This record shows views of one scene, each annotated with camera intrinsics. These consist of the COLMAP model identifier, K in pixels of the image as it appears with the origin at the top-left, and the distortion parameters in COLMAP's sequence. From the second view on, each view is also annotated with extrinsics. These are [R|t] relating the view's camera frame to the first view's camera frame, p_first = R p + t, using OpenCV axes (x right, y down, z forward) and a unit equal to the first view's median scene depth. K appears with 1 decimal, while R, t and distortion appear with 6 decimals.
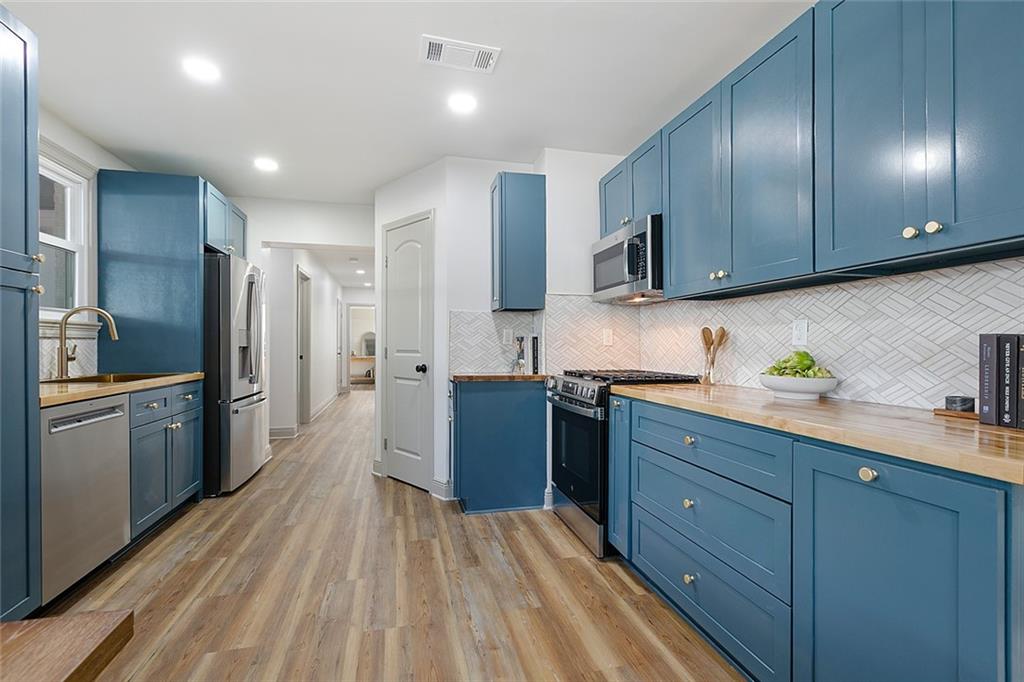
lens RADIAL K [[463.5, 0, 513.1], [0, 463.5, 341.7], [0, 0, 1]] dist [-0.001726, 0.000915]
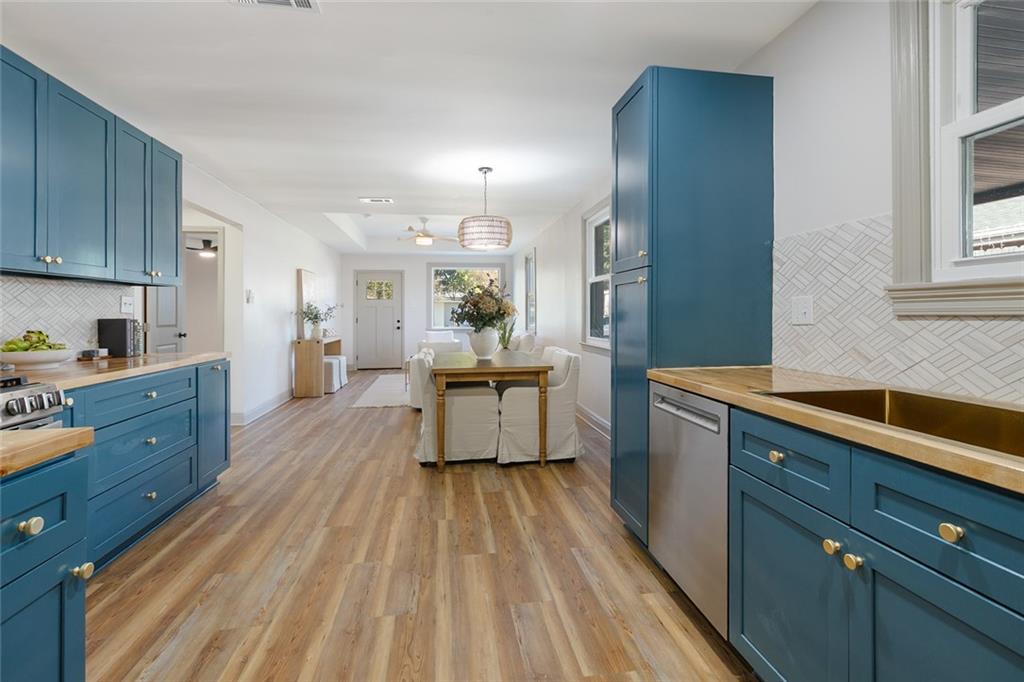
lens RADIAL K [[463.5, 0, 511.3], [0, 463.5, 314.6], [0, 0, 1]] dist [-0.001726, 0.000915]
pose [[-0.995316, 0.001166, 0.096667, -0.693897], [0.000616, 0.999983, -0.005714, -0.011773], [-0.096672, -0.005628, -0.995300, 1.938182]]
